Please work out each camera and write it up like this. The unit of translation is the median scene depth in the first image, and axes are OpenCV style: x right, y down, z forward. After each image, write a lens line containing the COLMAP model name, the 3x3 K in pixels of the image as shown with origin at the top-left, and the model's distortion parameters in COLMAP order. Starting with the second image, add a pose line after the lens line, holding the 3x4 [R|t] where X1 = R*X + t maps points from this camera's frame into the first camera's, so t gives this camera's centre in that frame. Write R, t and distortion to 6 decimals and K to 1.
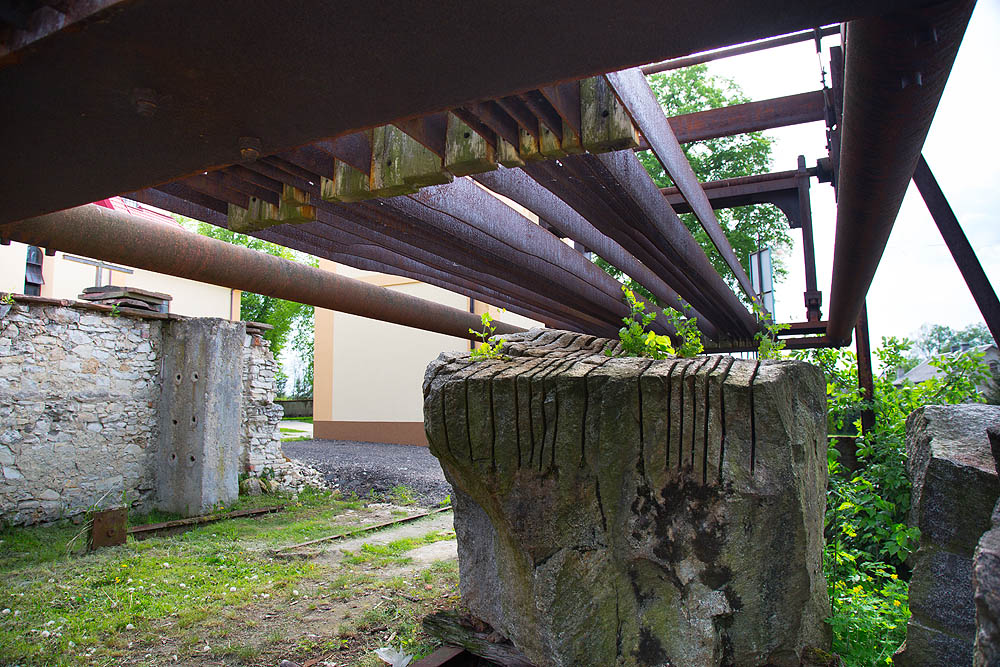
lens RADIAL K [[660.7, 0, 502.3], [0, 660.7, 333.9], [0, 0, 1]] dist [-0.003314, 0.004555]
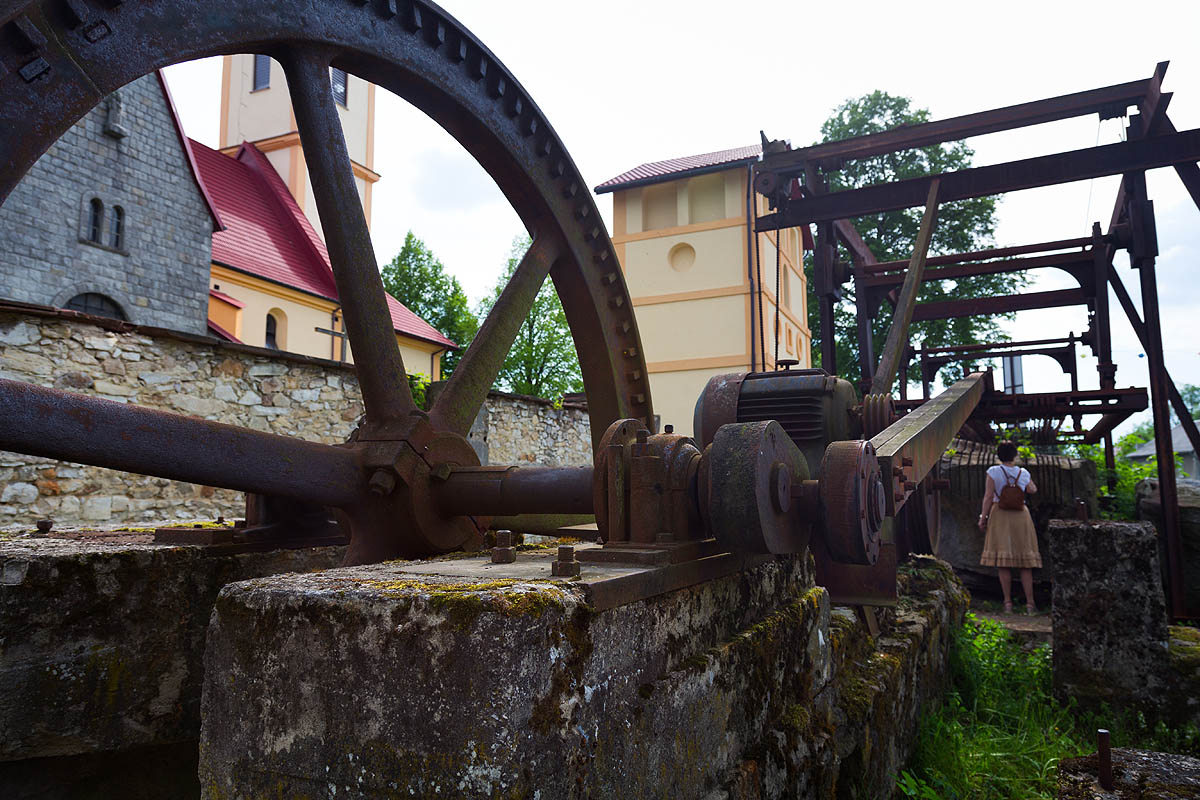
lens RADIAL K [[792.9, 0, 595.7], [0, 792.9, 399.2], [0, 0, 1]] dist [-0.003314, 0.004555]
pose [[0.998000, 0.004579, -0.063043, -0.636434], [-0.003796, 0.999914, 0.012543, -0.112486], [0.063095, -0.012278, 0.997932, -1.105530]]
